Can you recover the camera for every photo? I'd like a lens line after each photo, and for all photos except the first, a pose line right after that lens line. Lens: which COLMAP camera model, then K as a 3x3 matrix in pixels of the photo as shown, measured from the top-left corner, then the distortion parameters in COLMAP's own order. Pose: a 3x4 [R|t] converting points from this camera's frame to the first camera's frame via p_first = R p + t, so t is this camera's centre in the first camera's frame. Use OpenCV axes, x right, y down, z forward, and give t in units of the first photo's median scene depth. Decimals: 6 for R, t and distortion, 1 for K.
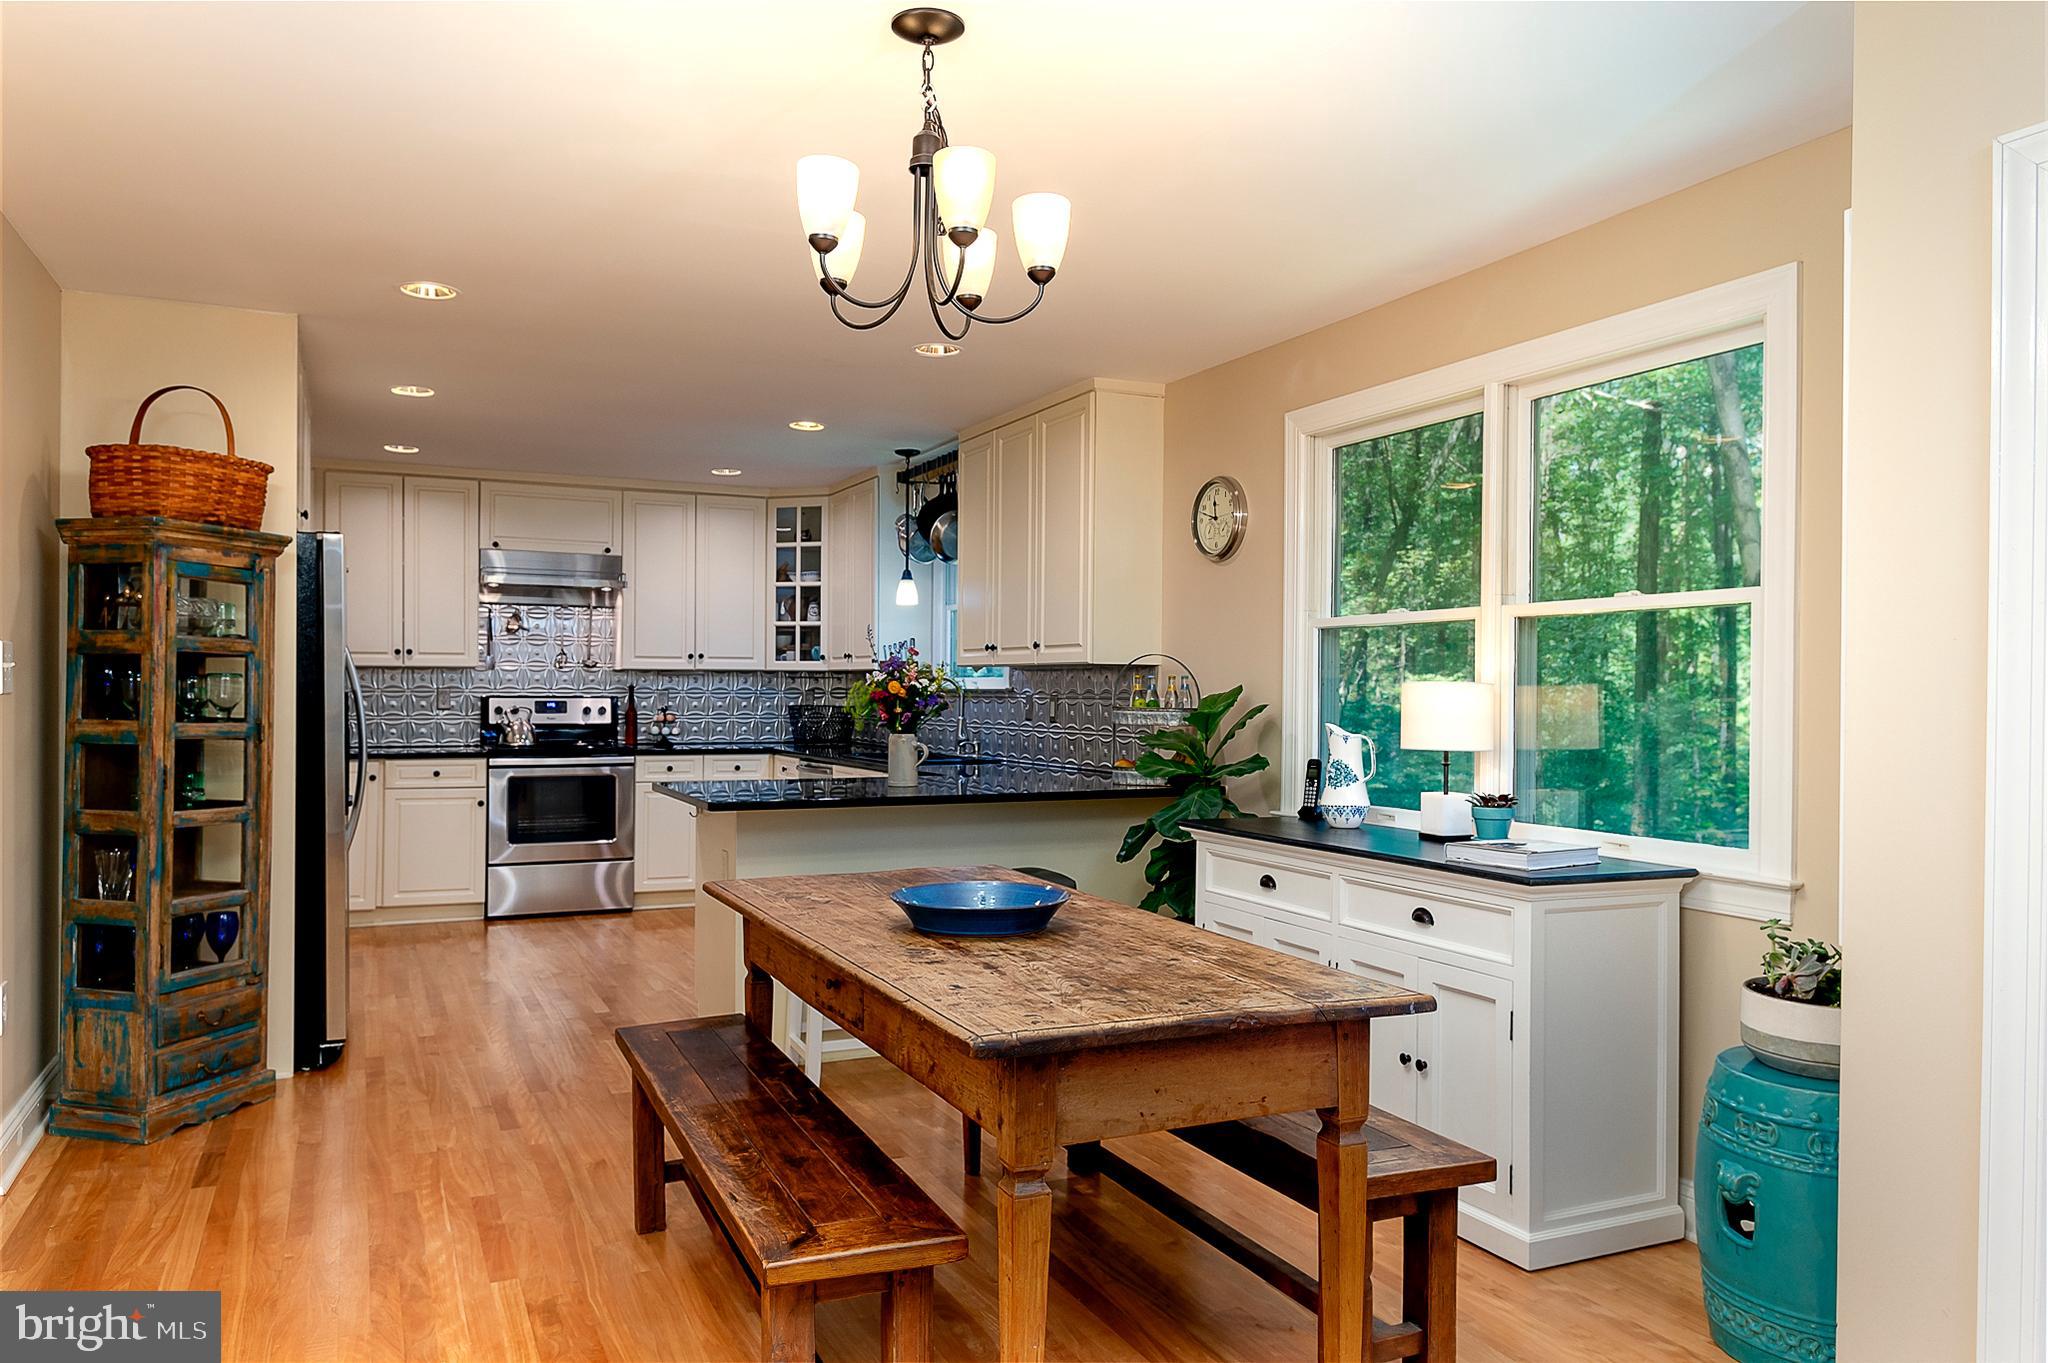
lens RADIAL K [[1423.7, 0, 1036.5], [0, 1423.7, 684.5], [0, 0, 1]] dist [0.002642, 0.000035]
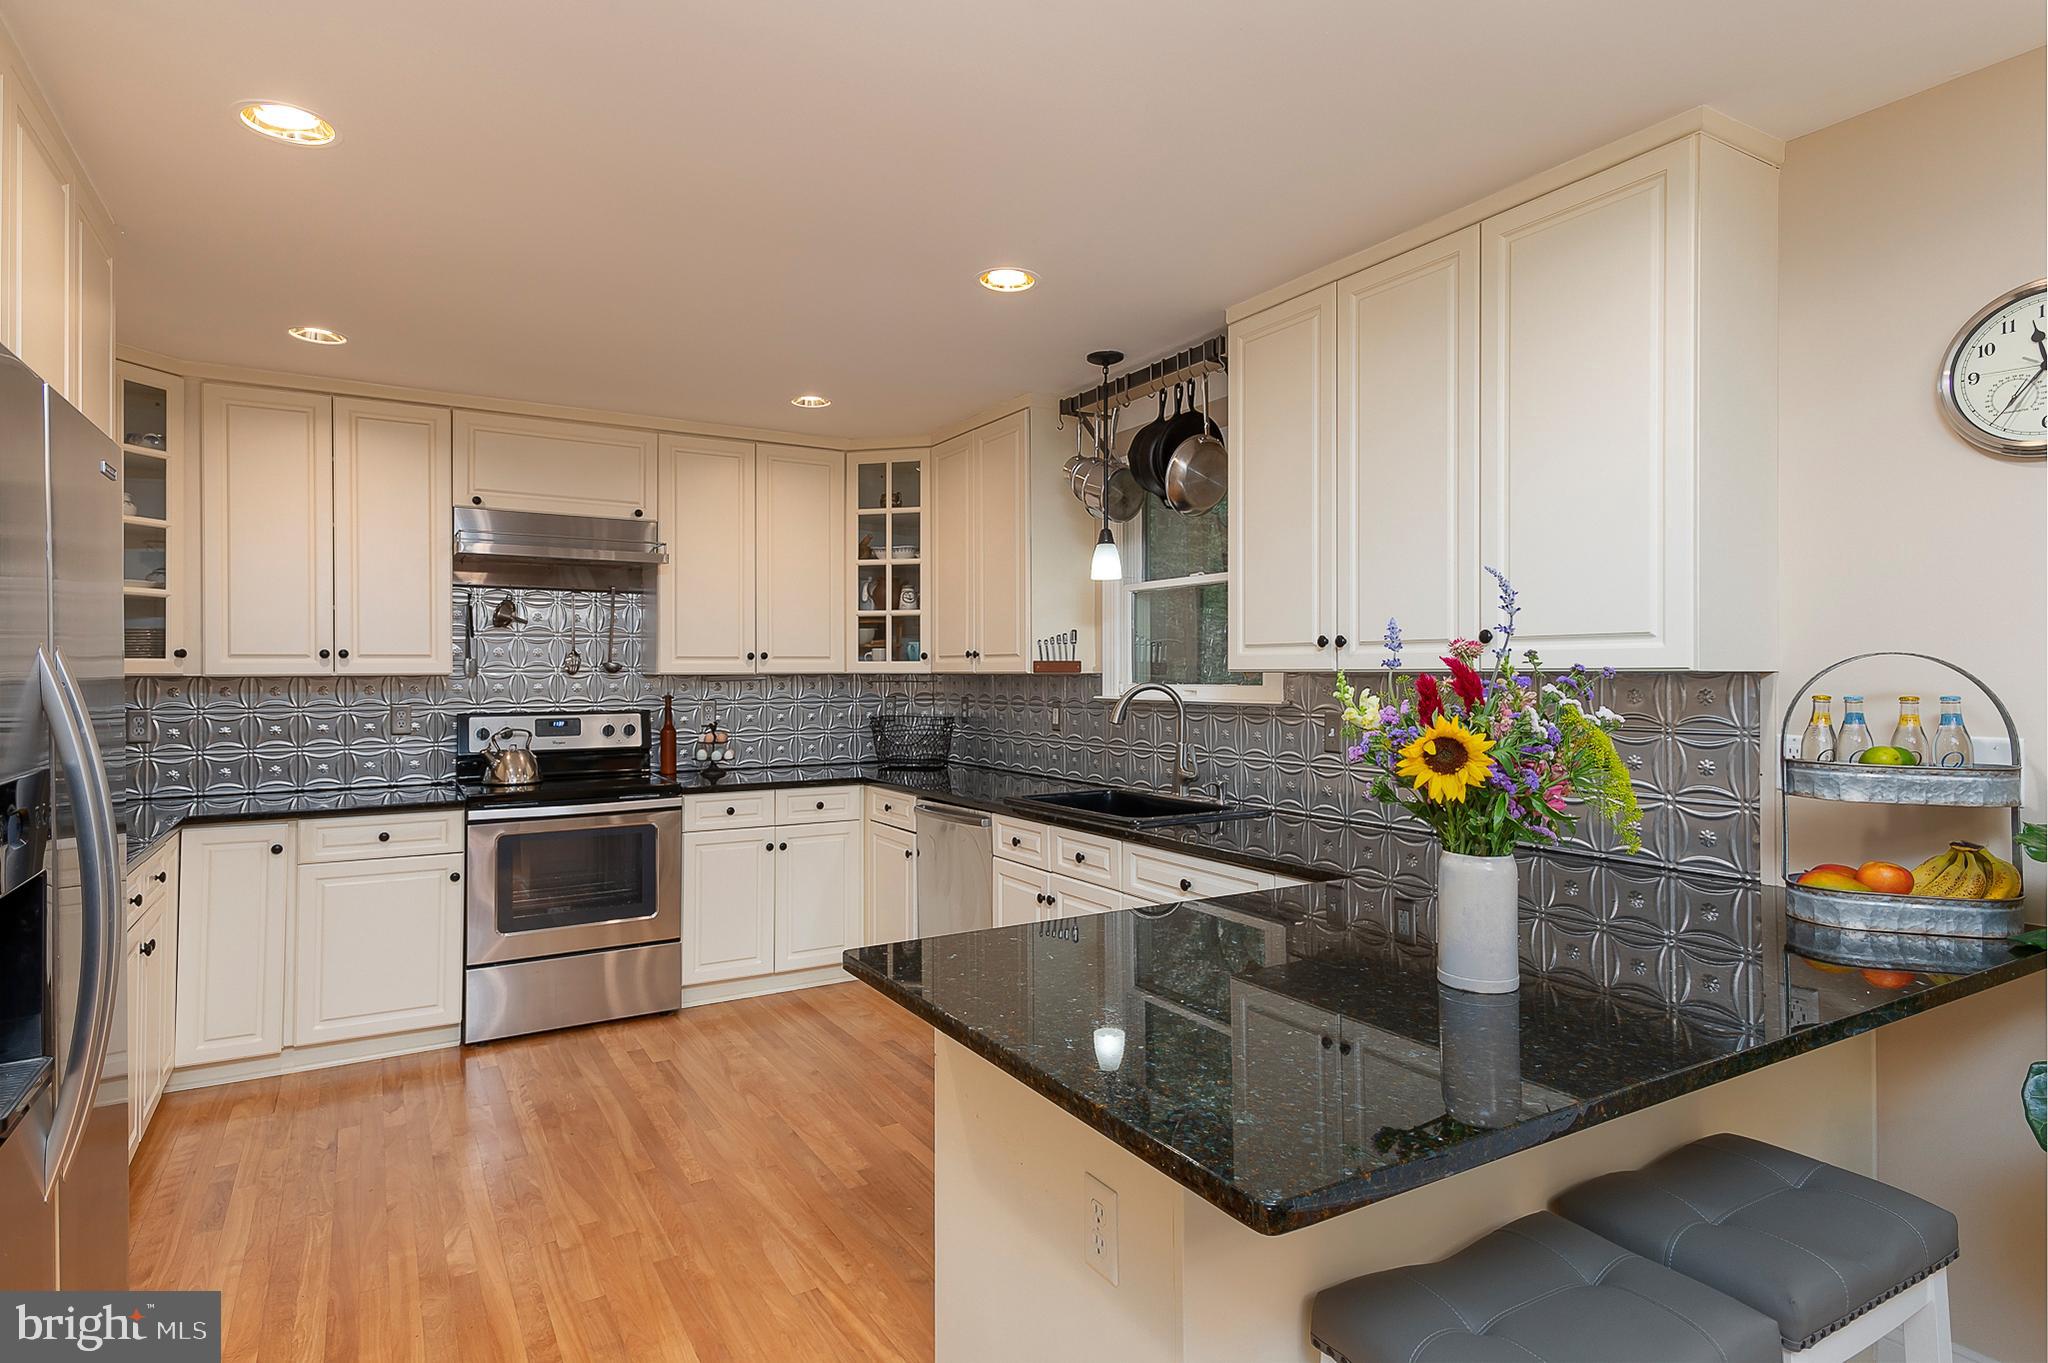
lens RADIAL K [[1067.7, 0, 1025.6], [0, 1067.7, 660.9], [0, 0, 1]] dist [0.017757, -0.000641]
pose [[0.994815, -0.007753, 0.101407, -0.158471], [0.008568, 0.999934, -0.007600, -0.012027], [-0.101342, 0.008429, 0.994816, 0.429620]]
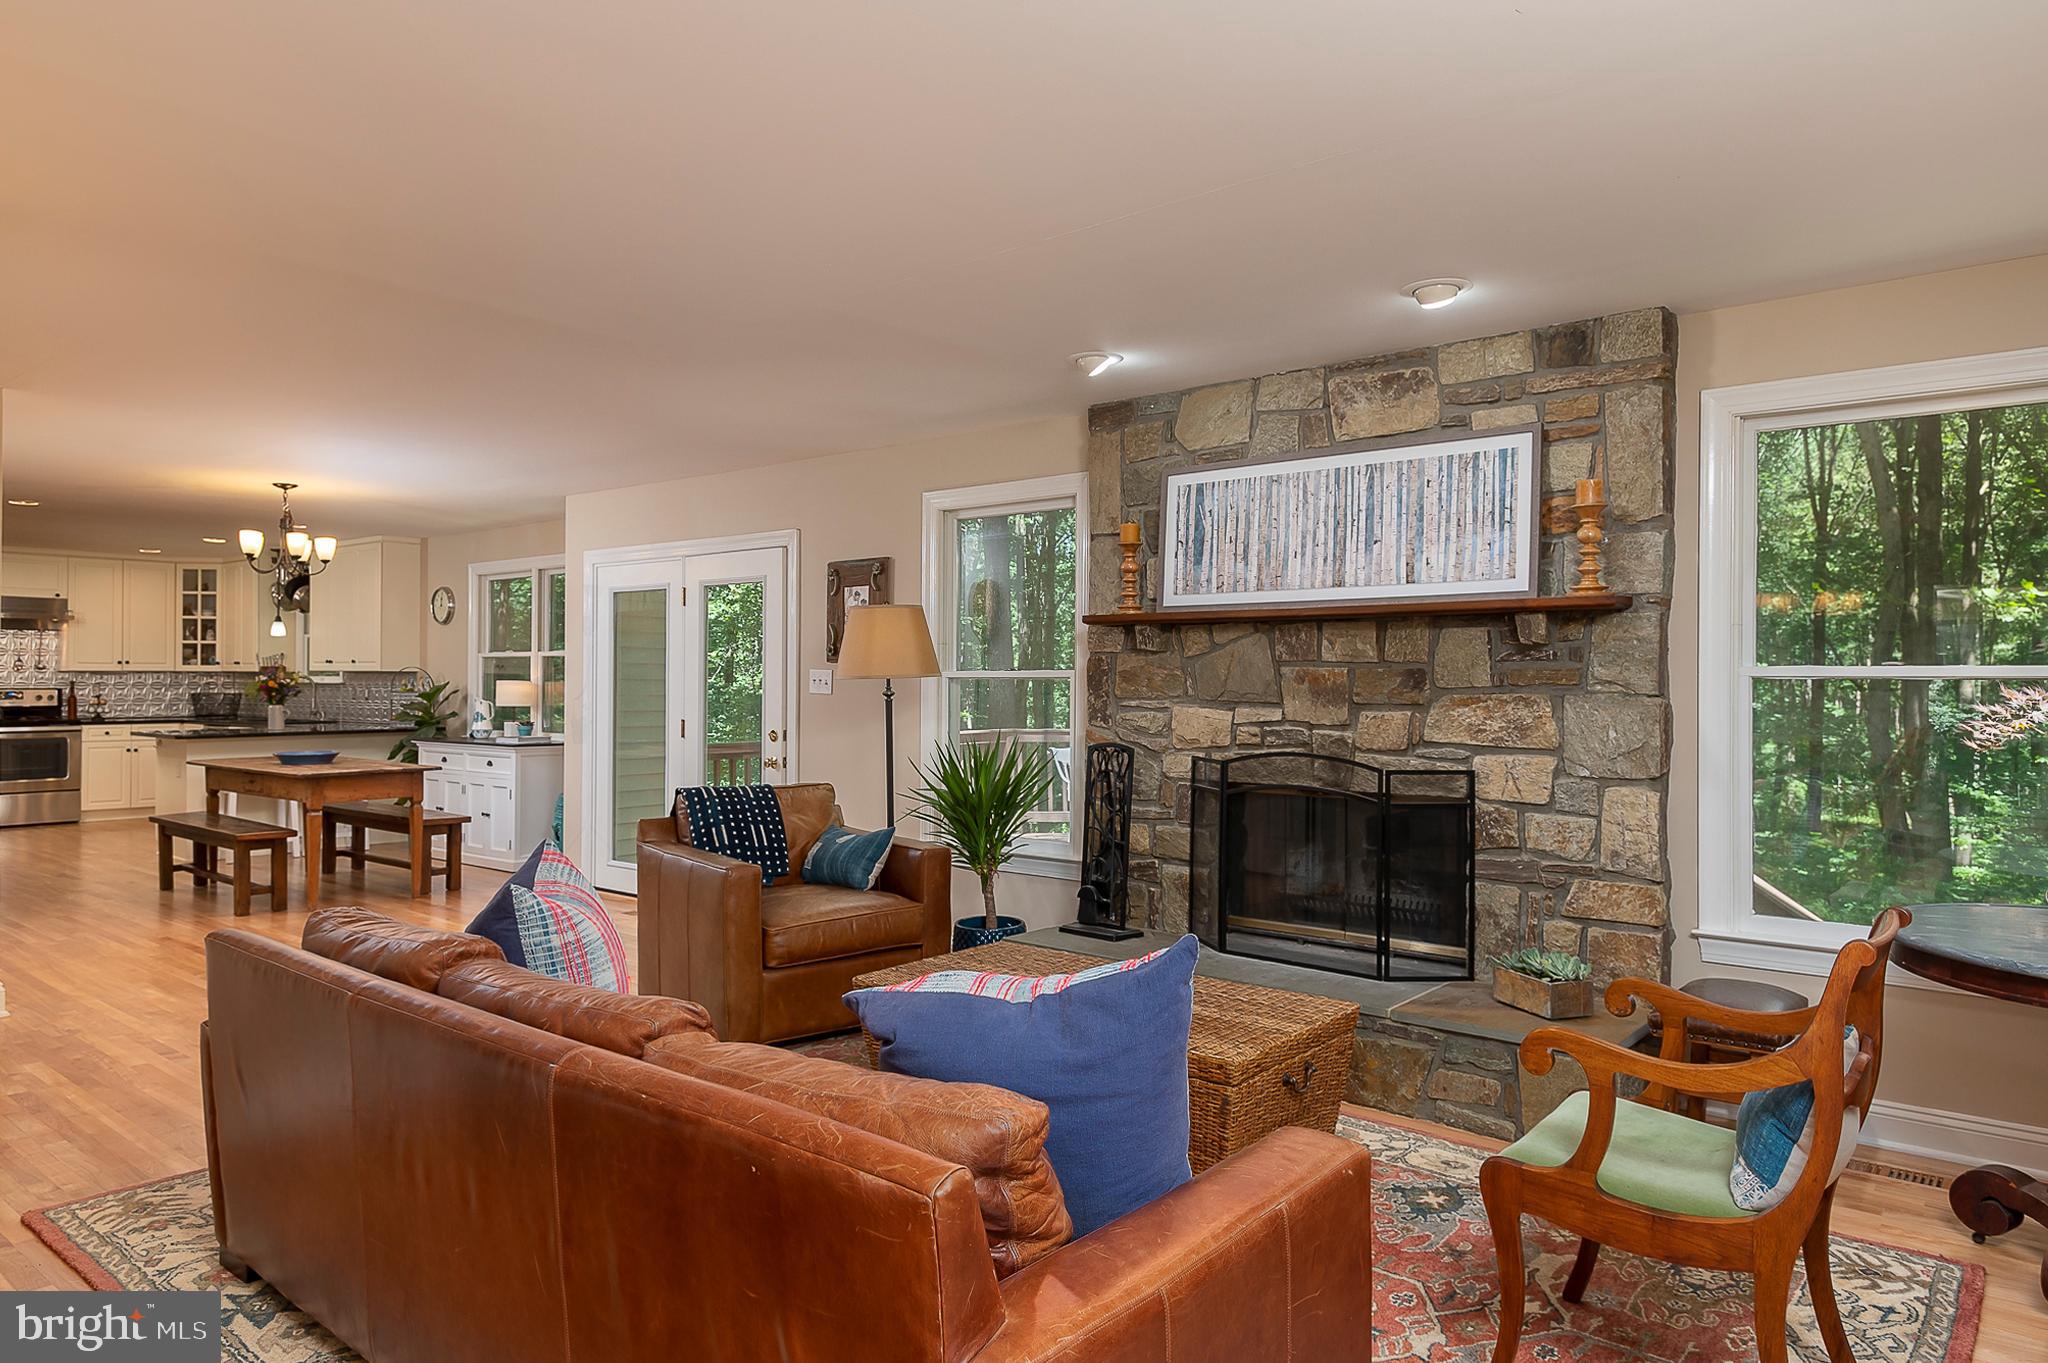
lens RADIAL K [[1262.0, 0, 1034.4], [0, 1262.0, 678.2], [0, 0, 1]] dist [0.006126, -0.005997]
pose [[0.900789, -0.002385, 0.434251, 0.064914], [0.000741, 0.999992, 0.003955, -0.007290], [-0.434257, -0.003241, 0.900783, -0.725093]]
